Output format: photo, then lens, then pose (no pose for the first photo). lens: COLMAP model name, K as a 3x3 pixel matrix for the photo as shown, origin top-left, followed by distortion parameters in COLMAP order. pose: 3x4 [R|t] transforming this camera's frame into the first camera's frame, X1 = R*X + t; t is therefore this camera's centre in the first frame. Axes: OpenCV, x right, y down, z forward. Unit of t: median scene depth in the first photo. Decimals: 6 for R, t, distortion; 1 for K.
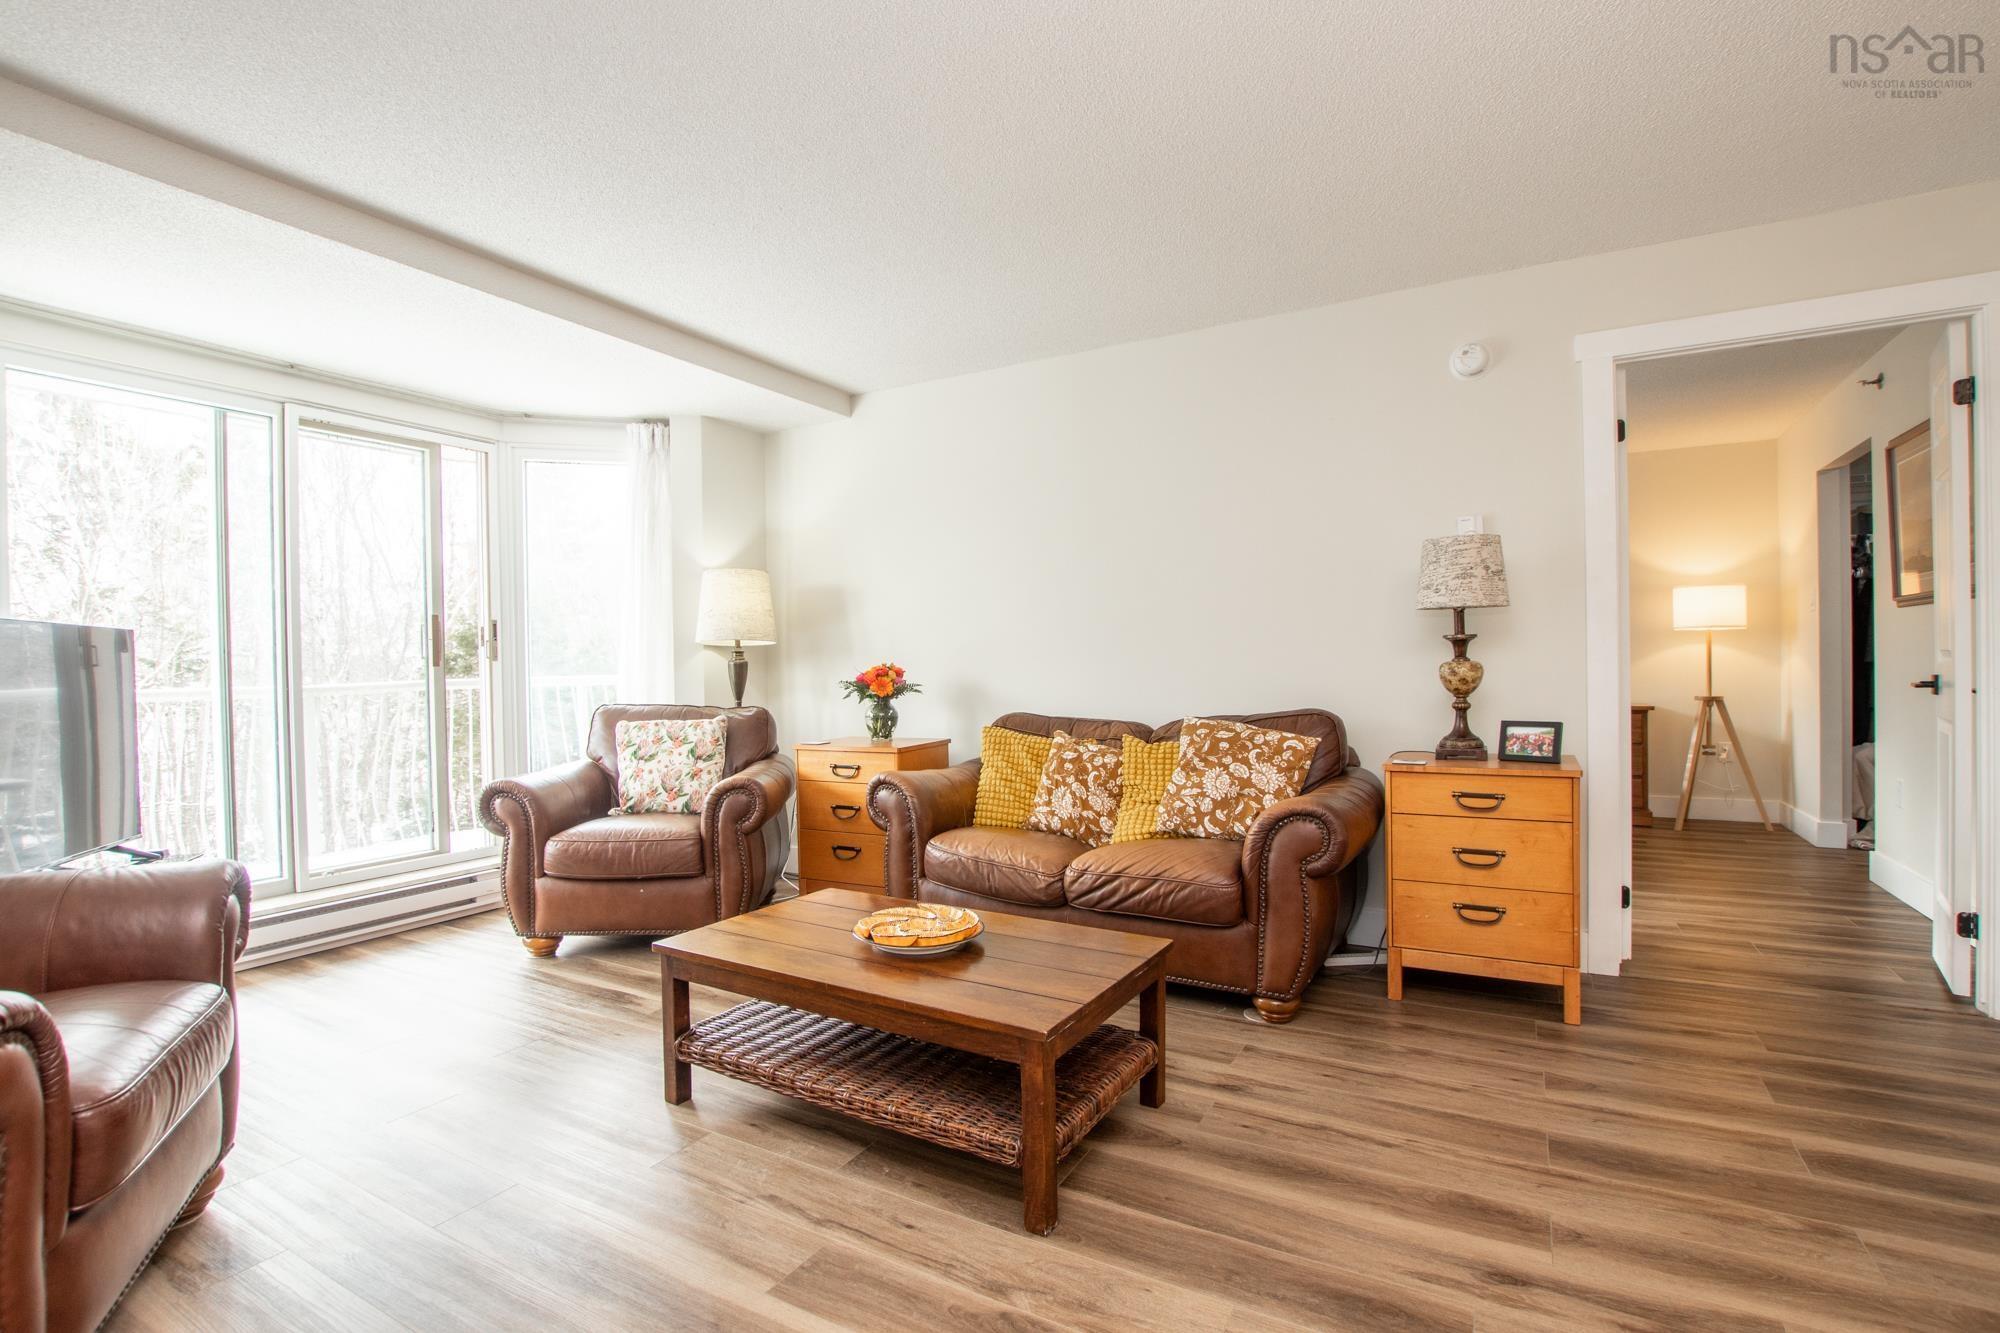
lens RADIAL K [[913.3, 0, 1000.0], [0, 913.3, 666.5], [0, 0, 1]] dist [-0.016324, -0.000132]
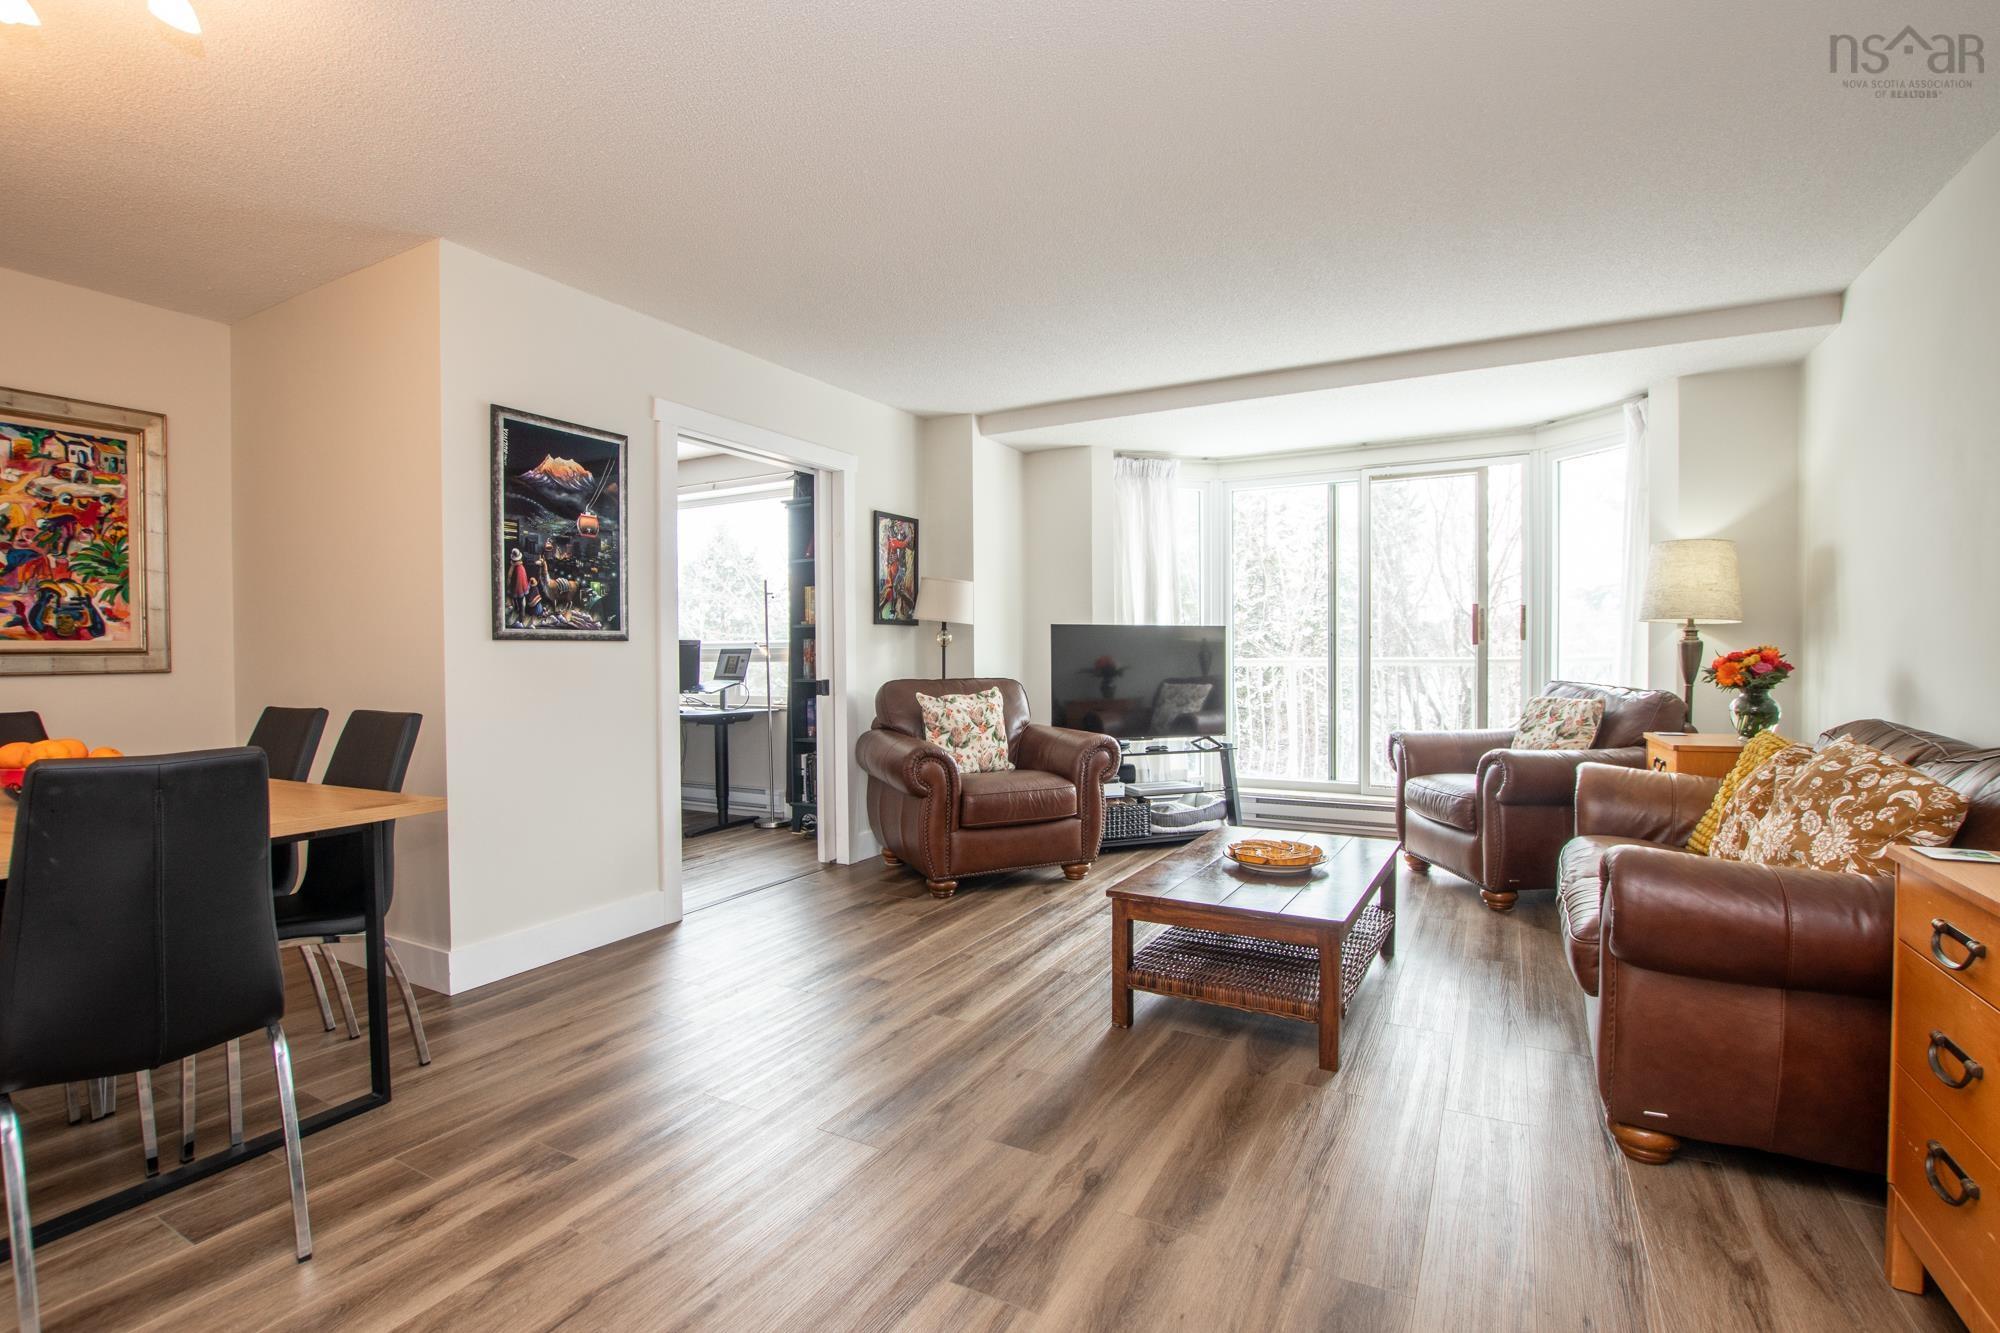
lens RADIAL K [[913.3, 0, 1000.0], [0, 913.3, 666.5], [0, 0, 1]] dist [-0.016324, -0.000132]
pose [[0.009921, 0.033180, -0.999400, 0.710090], [-0.004861, 0.999439, 0.033133, -0.008493], [0.999939, 0.004530, 0.010077, 0.361481]]
